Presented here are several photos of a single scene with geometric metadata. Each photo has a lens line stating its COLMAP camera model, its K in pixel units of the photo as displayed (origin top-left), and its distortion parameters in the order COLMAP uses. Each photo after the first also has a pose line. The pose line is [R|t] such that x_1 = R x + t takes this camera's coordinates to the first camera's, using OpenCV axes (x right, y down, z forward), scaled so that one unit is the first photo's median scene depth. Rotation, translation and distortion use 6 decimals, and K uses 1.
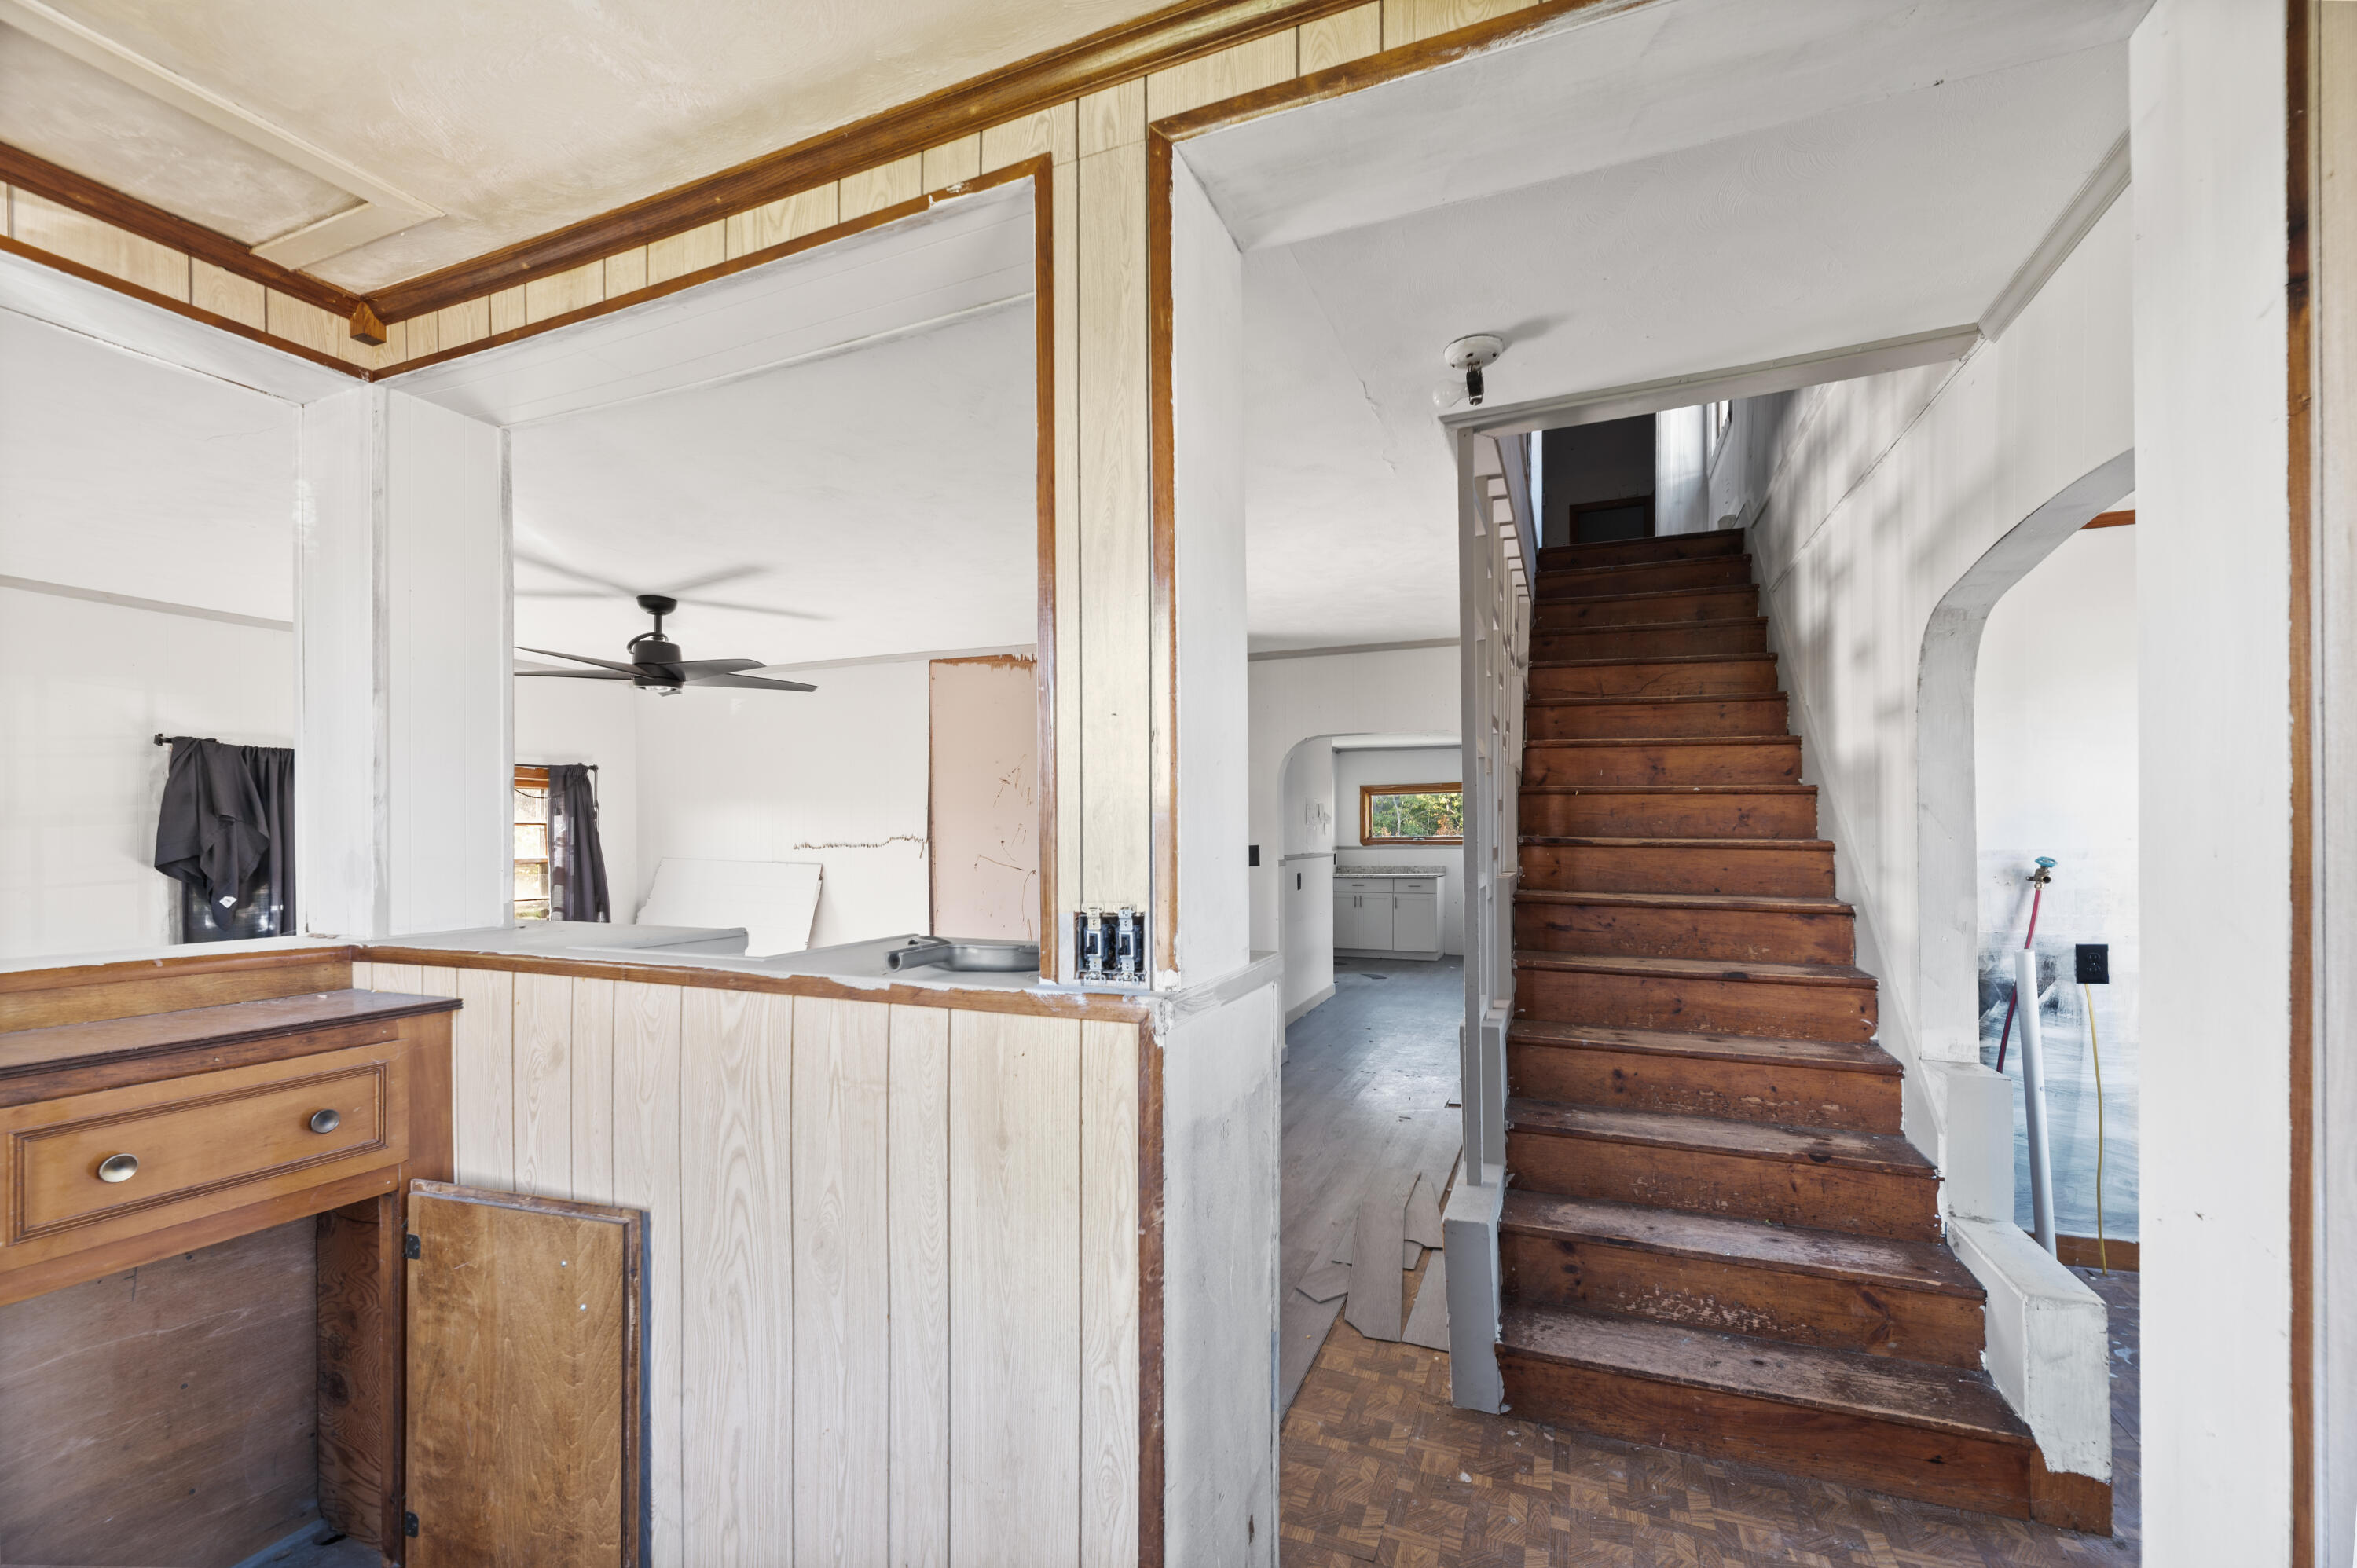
lens RADIAL K [[941.0, 0, 1201.2], [0, 941.0, 832.6], [0, 0, 1]] dist [-0.001361, 0.000143]
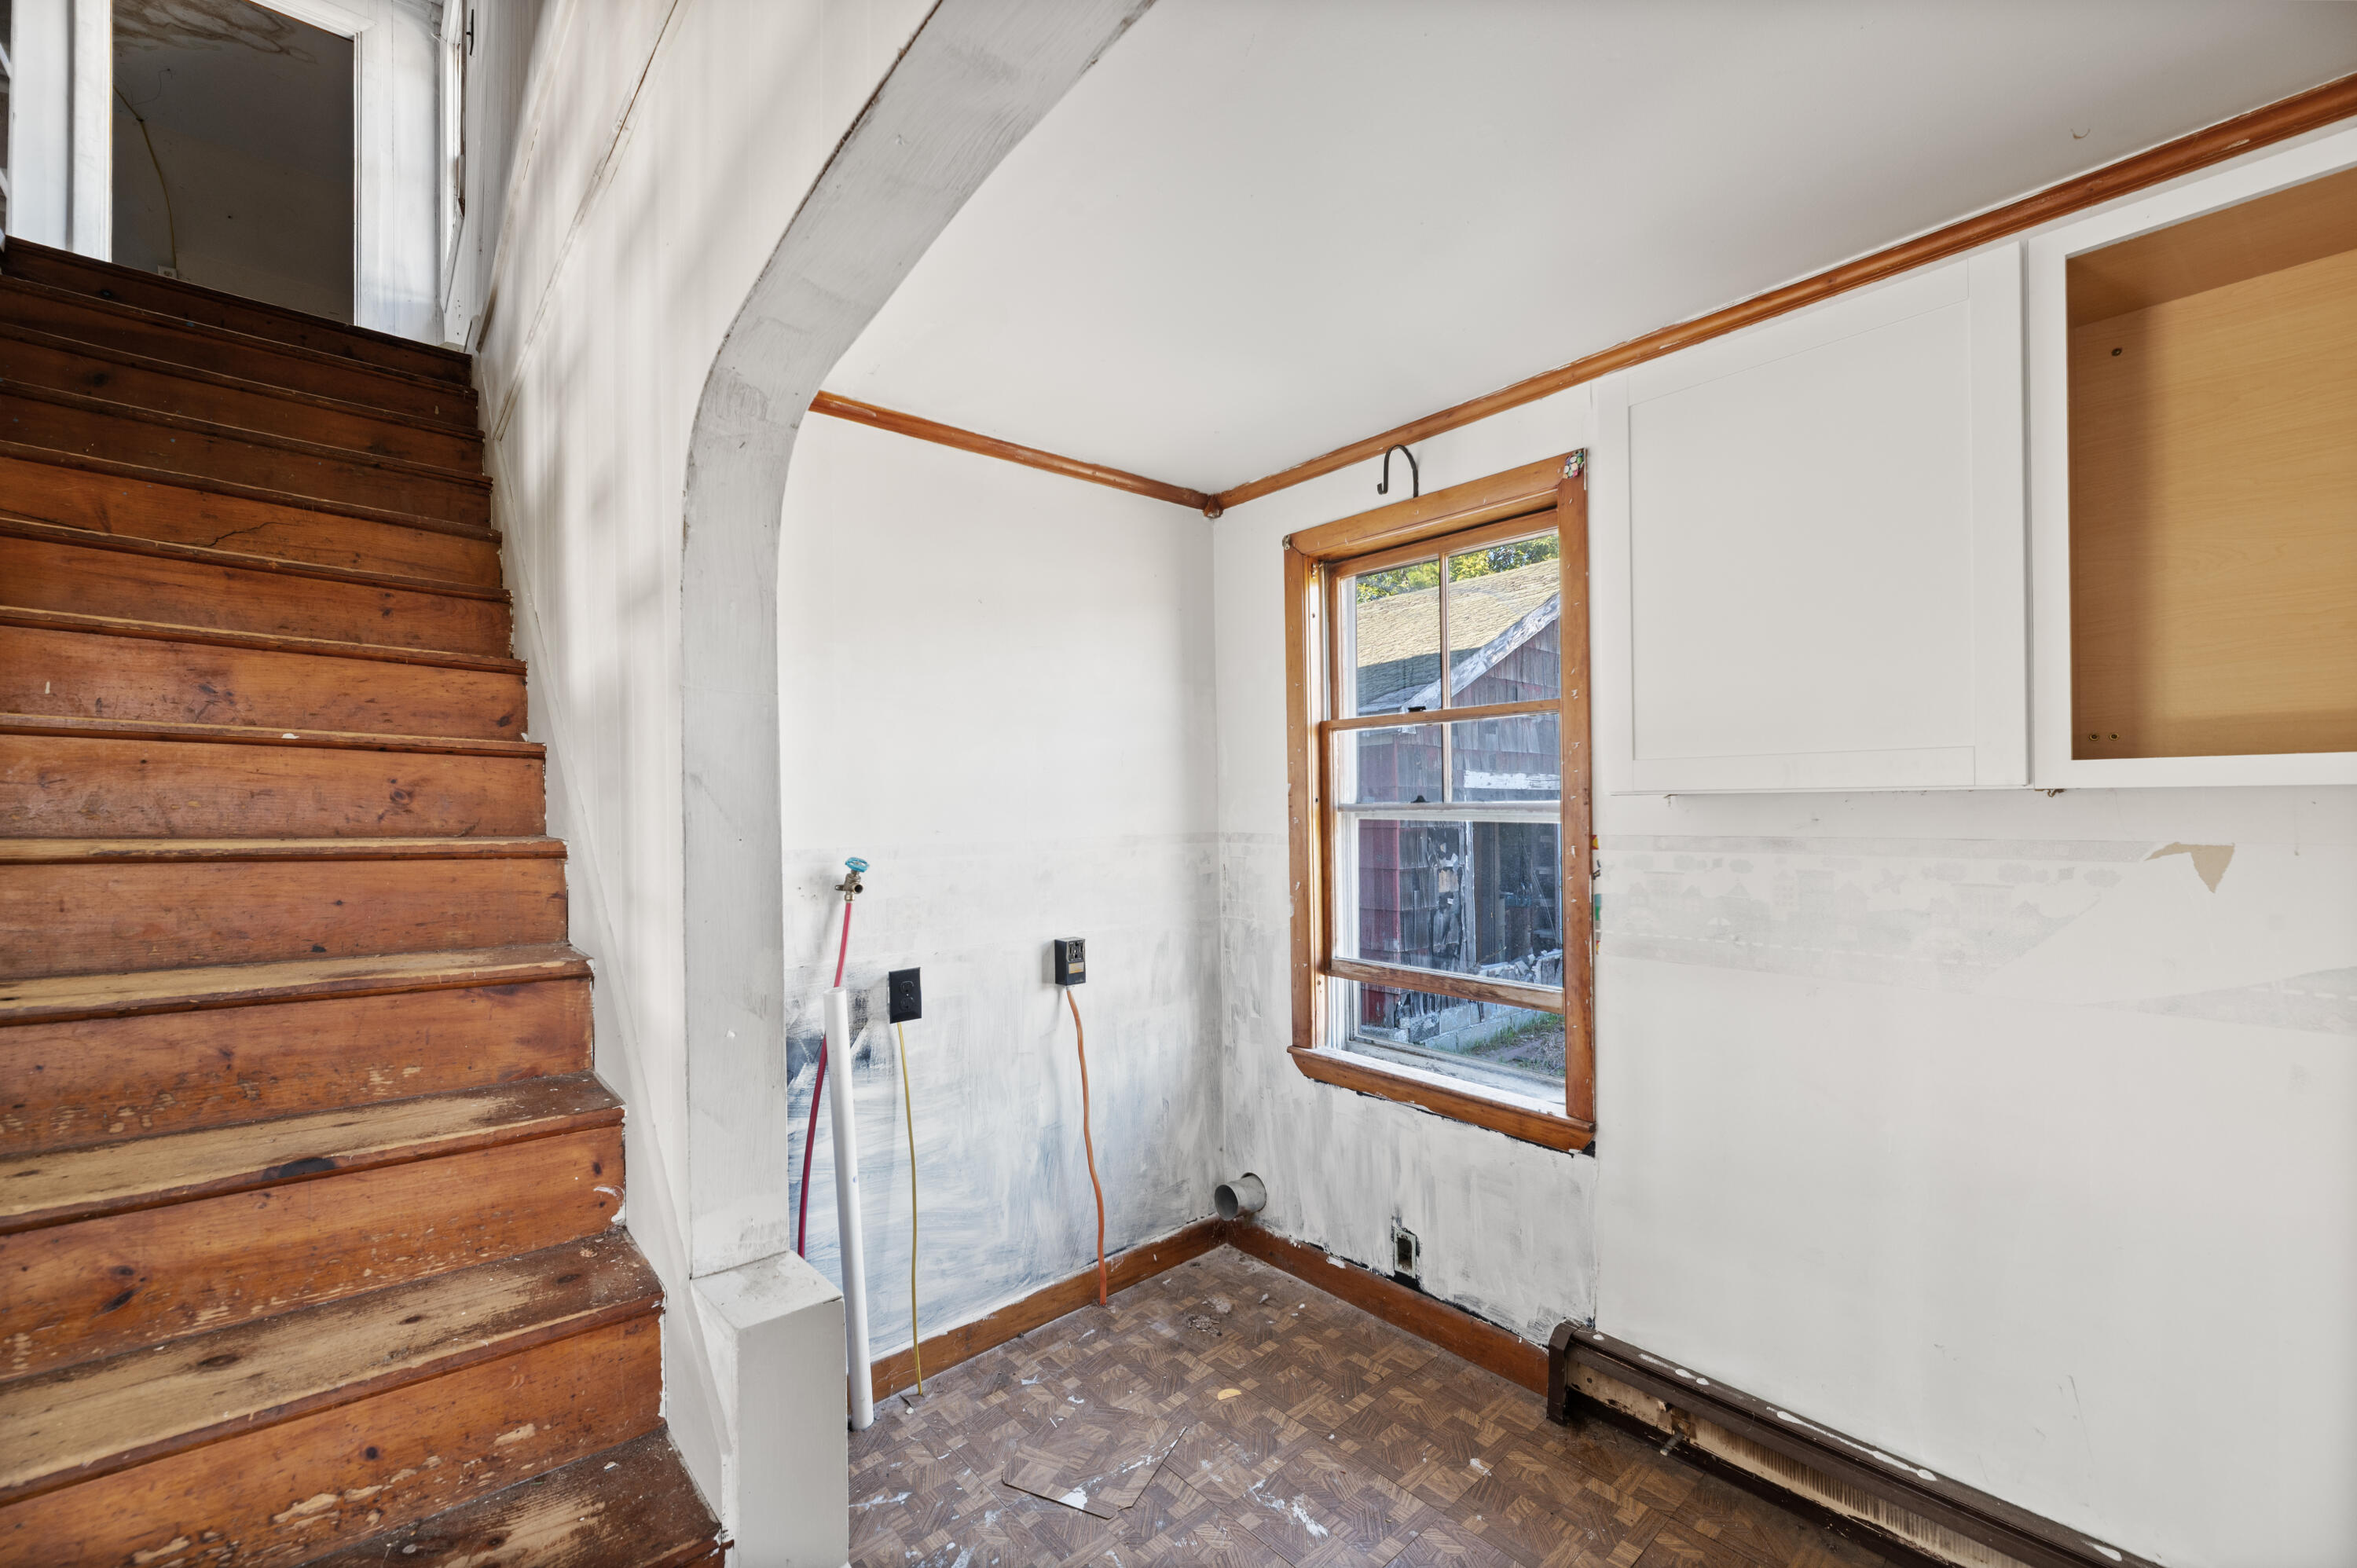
lens RADIAL K [[941.0, 0, 1201.2], [0, 941.0, 832.6], [0, 0, 1]] dist [-0.001361, 0.000143]
pose [[0.435354, -0.012941, 0.900166, 0.348667], [-0.002494, 0.999875, 0.015581, -0.006081], [-0.900256, -0.009028, 0.435267, 0.432140]]
